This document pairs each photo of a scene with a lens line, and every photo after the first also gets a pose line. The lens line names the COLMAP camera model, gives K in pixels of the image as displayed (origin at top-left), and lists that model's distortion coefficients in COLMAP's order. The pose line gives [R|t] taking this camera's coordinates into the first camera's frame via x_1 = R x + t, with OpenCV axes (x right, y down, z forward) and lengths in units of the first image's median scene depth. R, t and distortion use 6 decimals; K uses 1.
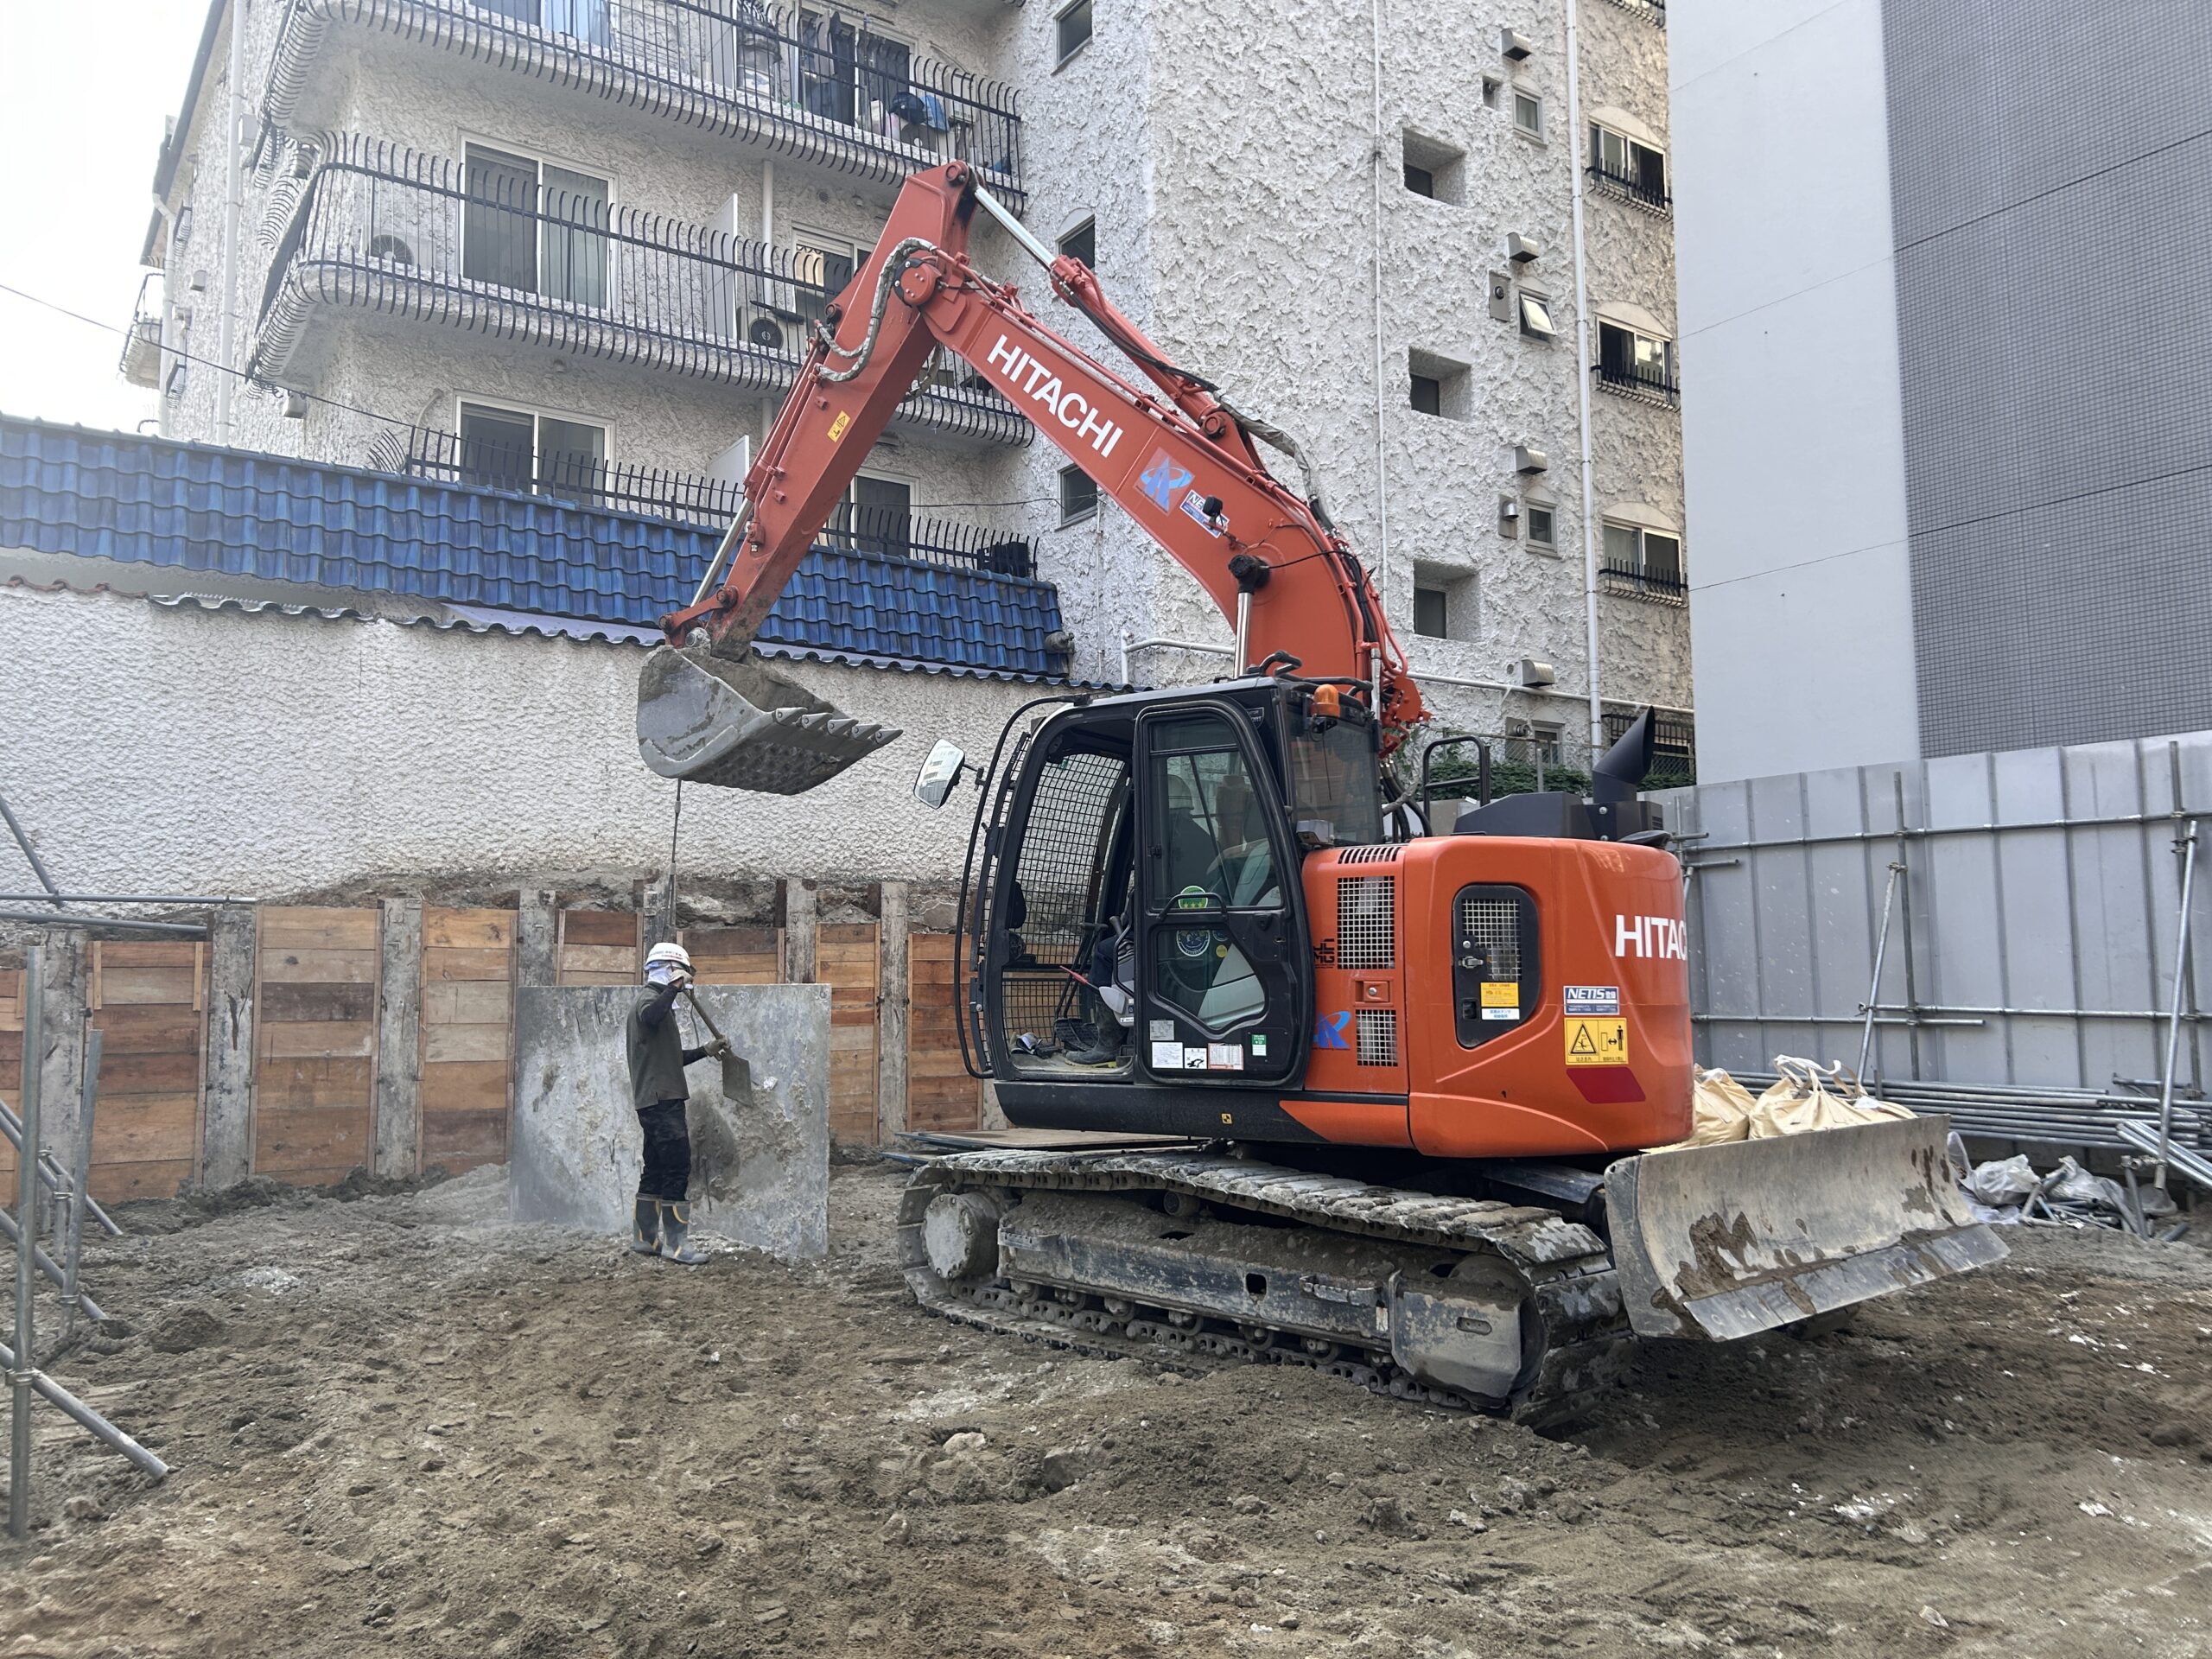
lens RADIAL K [[1670.6, 0, 1104.9], [0, 1670.6, 829.3], [0, 0, 1]] dist [0.011706, 0.006864]
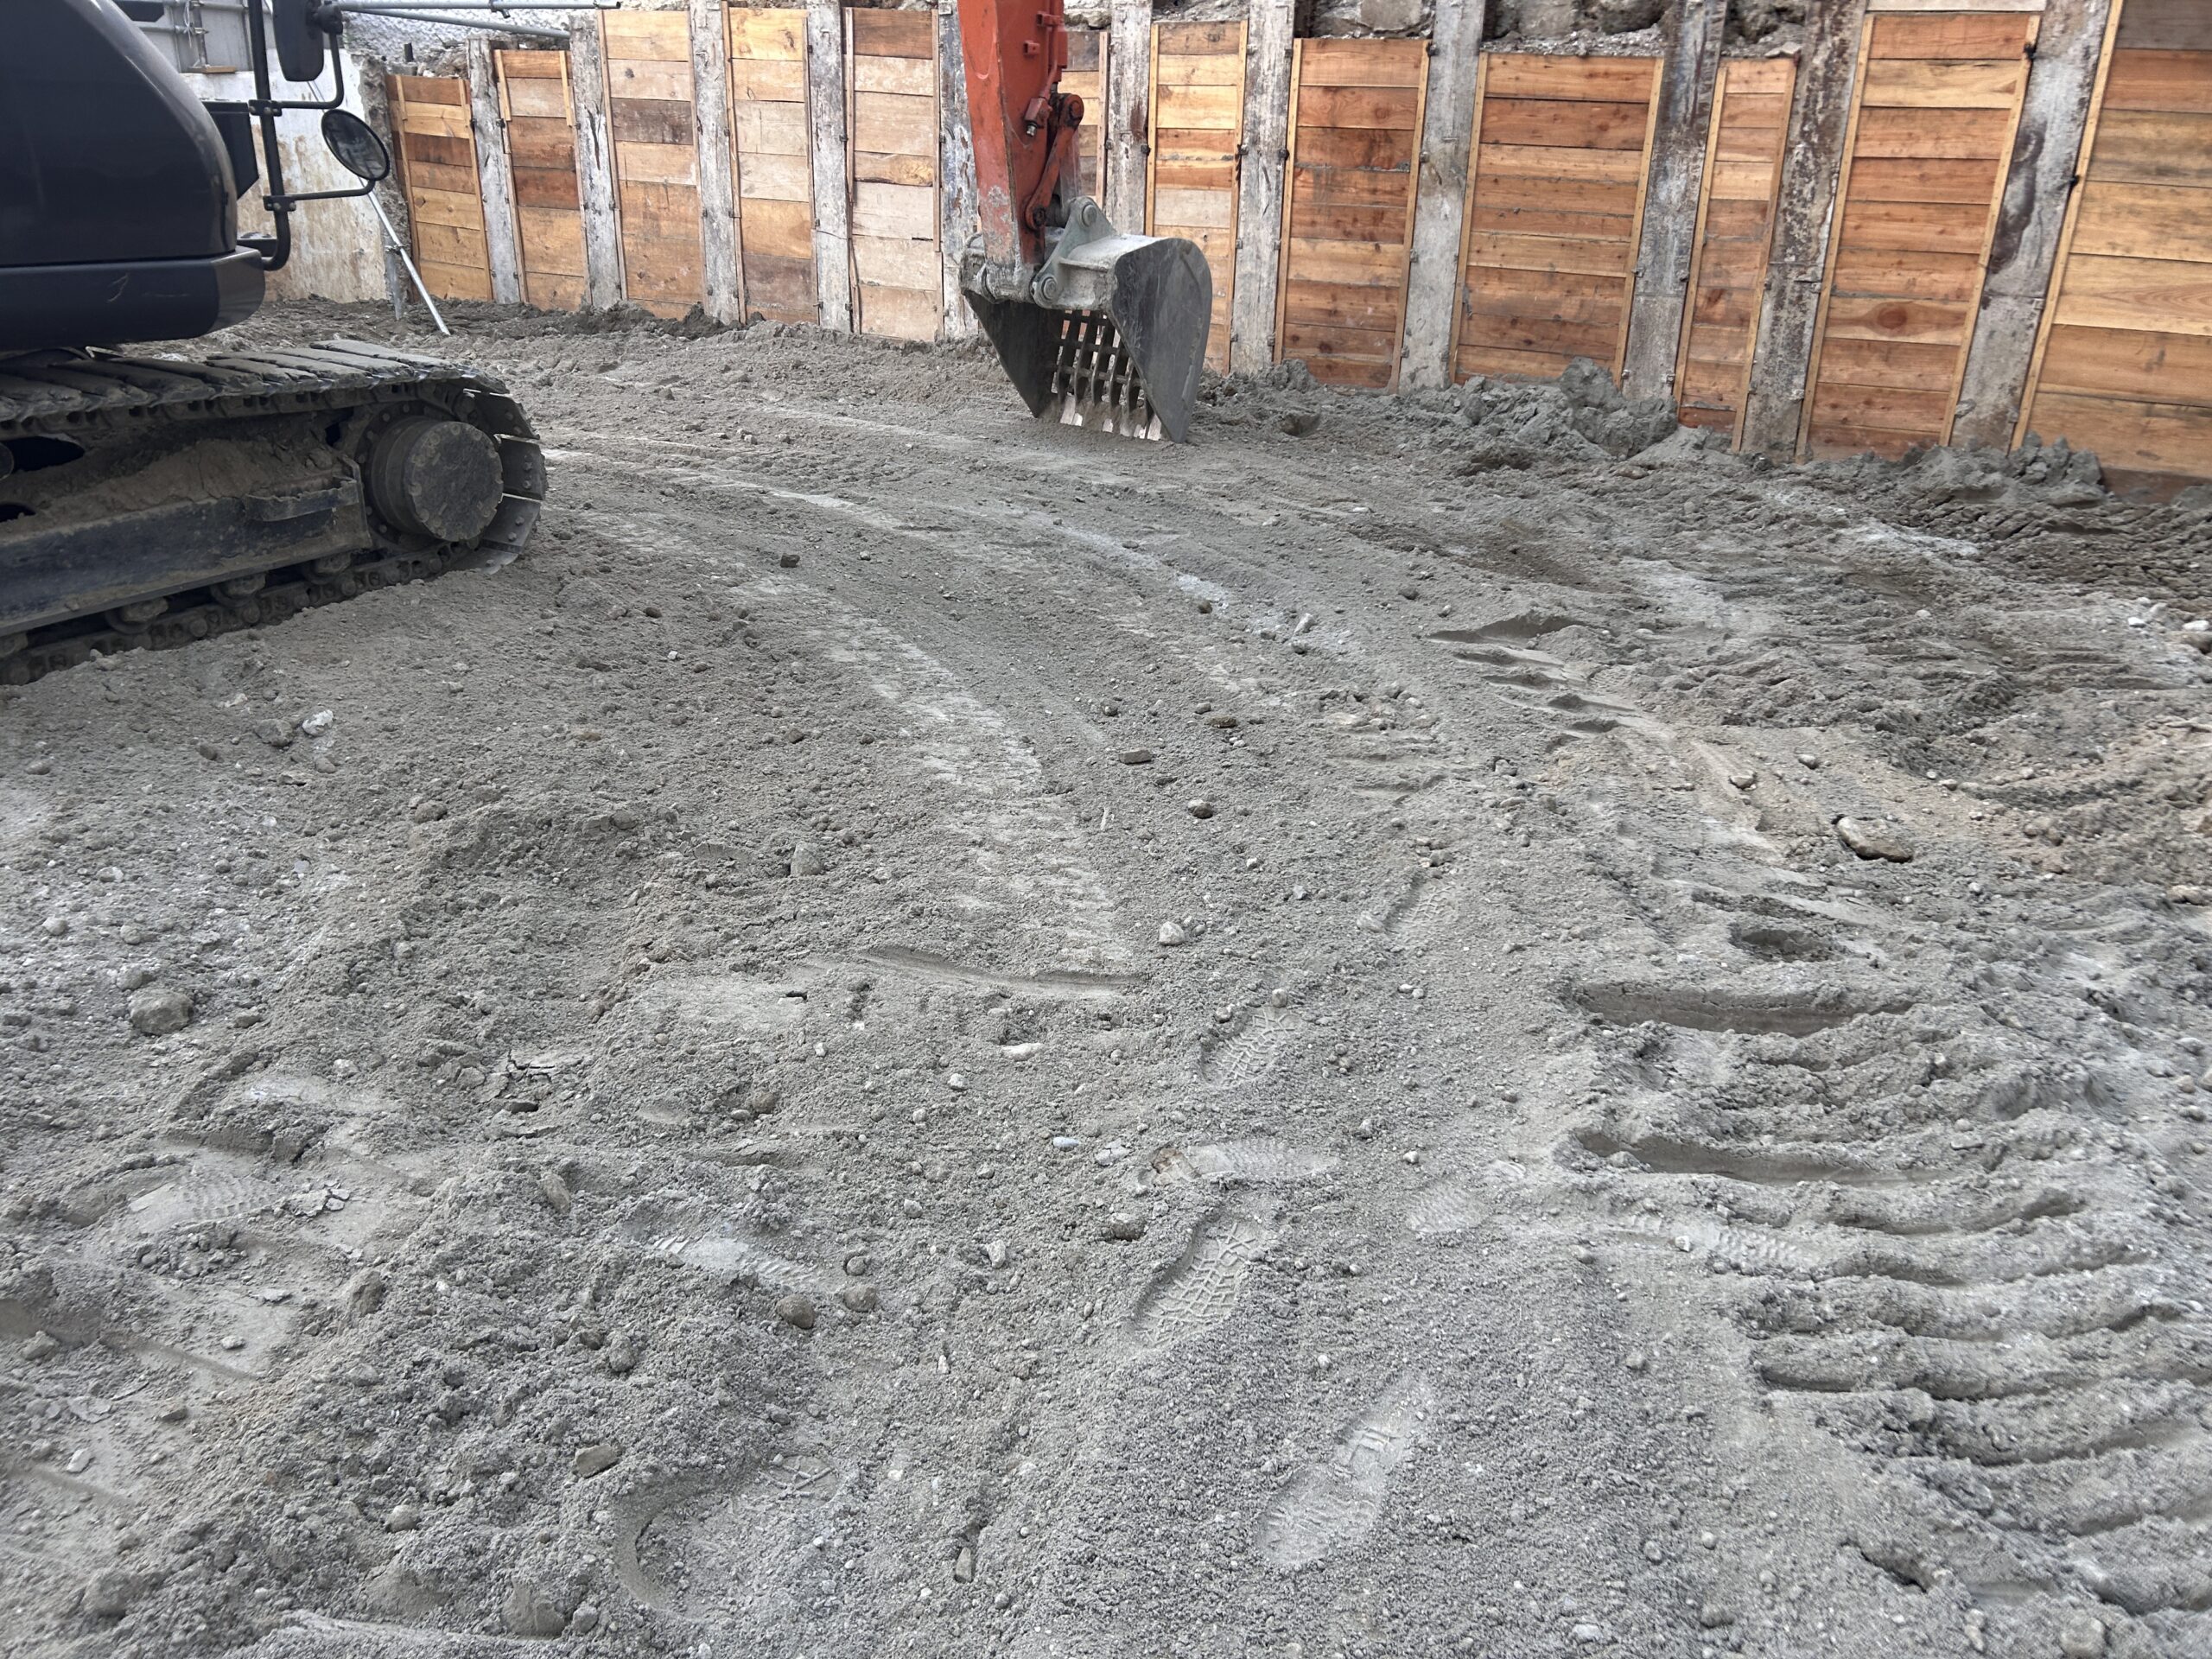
lens RADIAL K [[1670.6, 0, 1107.0], [0, 1670.6, 828.7], [0, 0, 1]] dist [0.011706, 0.006864]
pose [[0.445741, 0.364752, -0.817478, 0.562785], [0.049607, 0.901750, 0.429402, 0.067552], [0.893786, -0.231955, 0.383853, 0.752726]]
